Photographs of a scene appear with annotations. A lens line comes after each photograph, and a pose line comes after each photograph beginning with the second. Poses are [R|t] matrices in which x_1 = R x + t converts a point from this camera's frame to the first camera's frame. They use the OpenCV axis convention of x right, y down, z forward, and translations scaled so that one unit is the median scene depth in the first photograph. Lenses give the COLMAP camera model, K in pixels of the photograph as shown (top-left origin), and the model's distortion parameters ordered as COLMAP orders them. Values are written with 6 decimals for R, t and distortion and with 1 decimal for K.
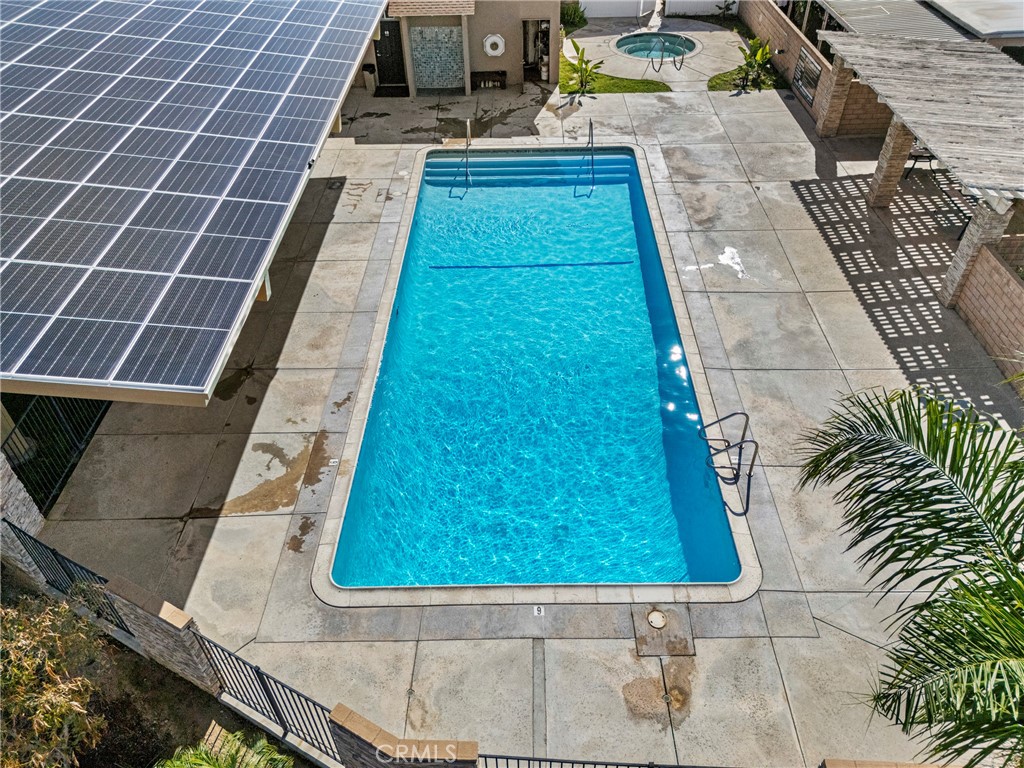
lens RADIAL K [[758.3, 0, 512.0], [0, 758.3, 384.0], [0, 0, 1]] dist [0.041611, 0.000813]
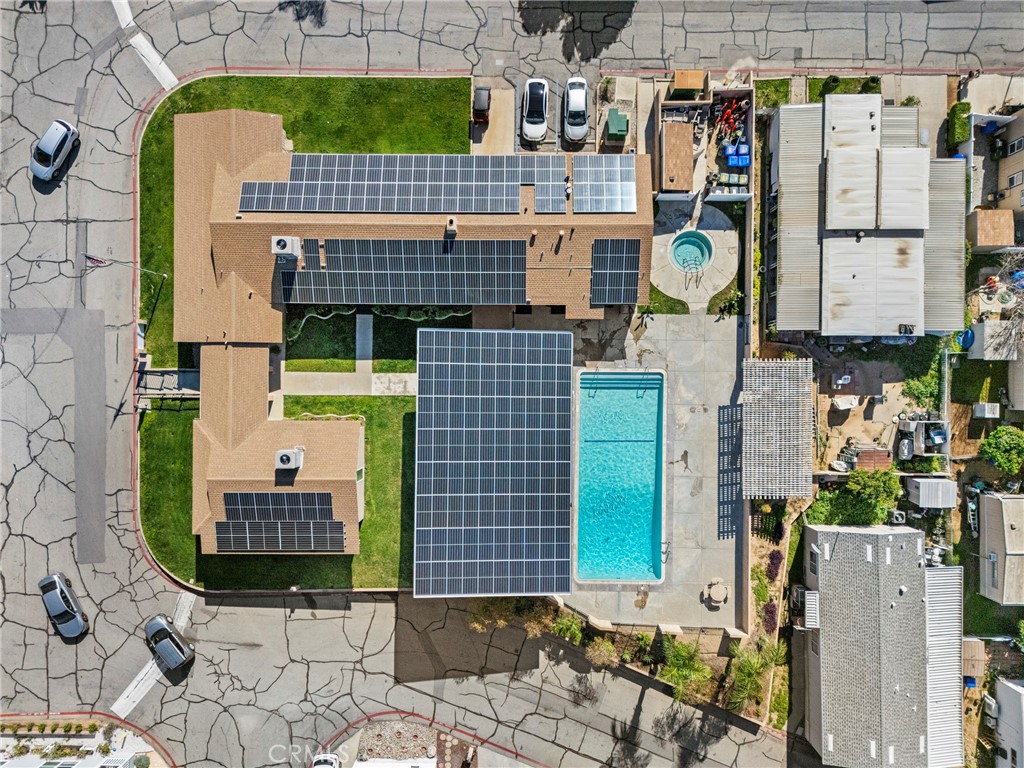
lens RADIAL K [[750.9, 0, 512.0], [0, 750.9, 384.0], [0, 0, 1]] dist [0.097118, -0.081872]
pose [[0.999976, 0.005414, 0.004233, -0.410665], [-0.006749, 0.657164, 0.753717, -2.536646], [0.001299, -0.753728, 0.657185, -0.758394]]
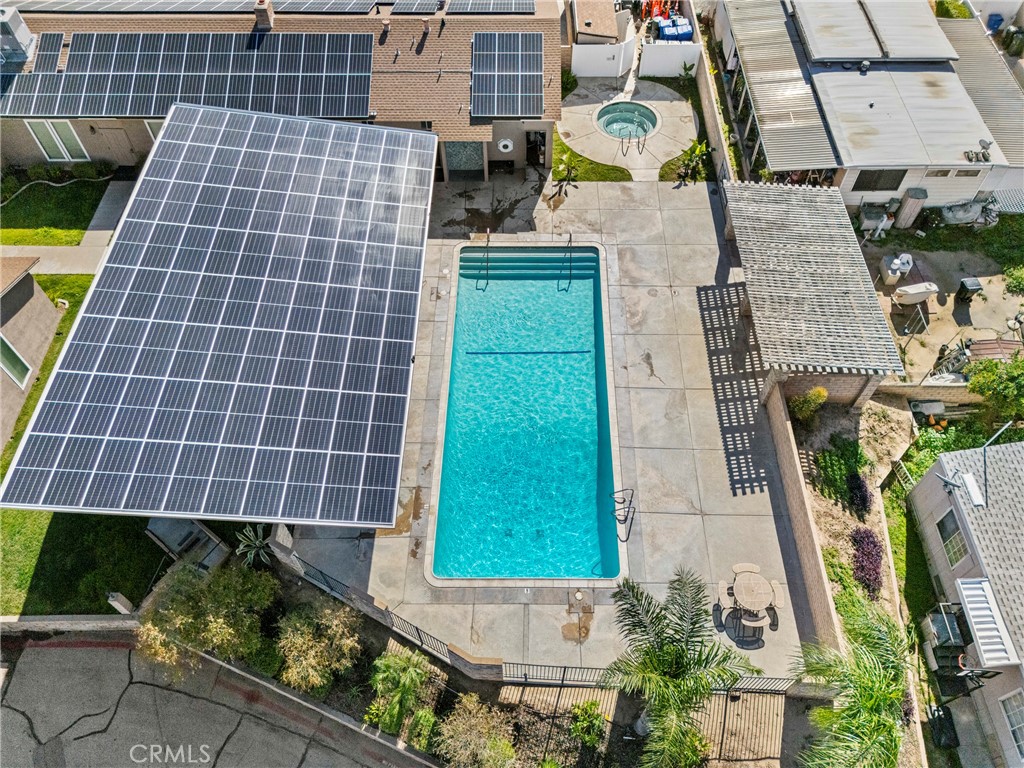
lens RADIAL K [[750.9, 0, 512.0], [0, 750.9, 384.0], [0, 0, 1]] dist [0.097118, -0.081872]
pose [[0.999934, 0.011500, 0.000511, -0.009856], [-0.011294, 0.971476, 0.236868, -0.473415], [0.002227, -0.236859, 0.971542, -0.589102]]
